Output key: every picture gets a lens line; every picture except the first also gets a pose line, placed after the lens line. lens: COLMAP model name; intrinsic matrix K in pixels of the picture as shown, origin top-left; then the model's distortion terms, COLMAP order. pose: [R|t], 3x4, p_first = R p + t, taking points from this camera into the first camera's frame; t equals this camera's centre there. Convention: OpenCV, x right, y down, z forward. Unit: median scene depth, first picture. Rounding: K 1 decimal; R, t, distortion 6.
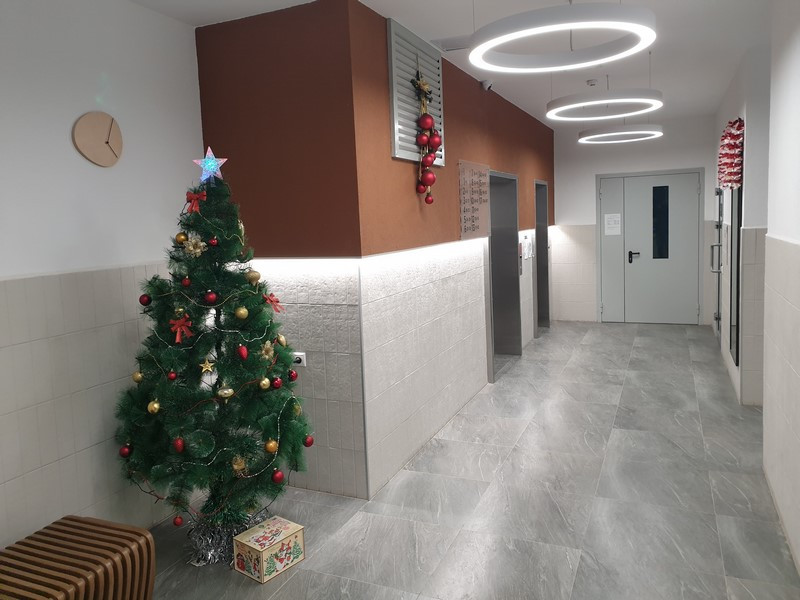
lens RADIAL K [[601.7, 0, 395.0], [0, 601.7, 293.5], [0, 0, 1]] dist [0.022976, -0.007140]
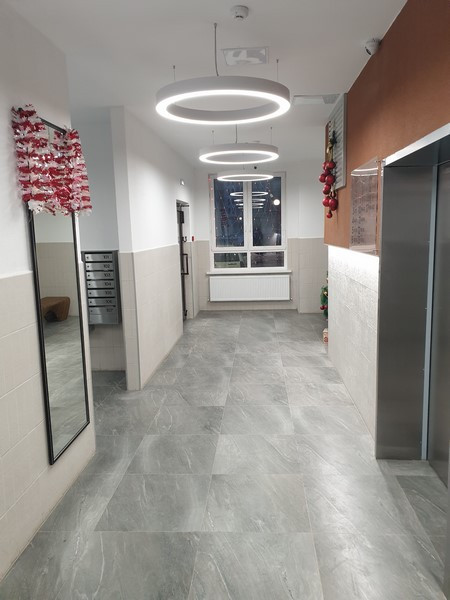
lens RADIAL K [[451.3, 0, 226.4], [0, 451.3, 301.4], [0, 0, 1]] dist [0.022976, -0.007140]
pose [[-0.937216, 0.117703, -0.328288, 0.645196], [0.021835, 0.959283, 0.281601, -0.251422], [0.348066, 0.256752, -0.901625, 1.810028]]
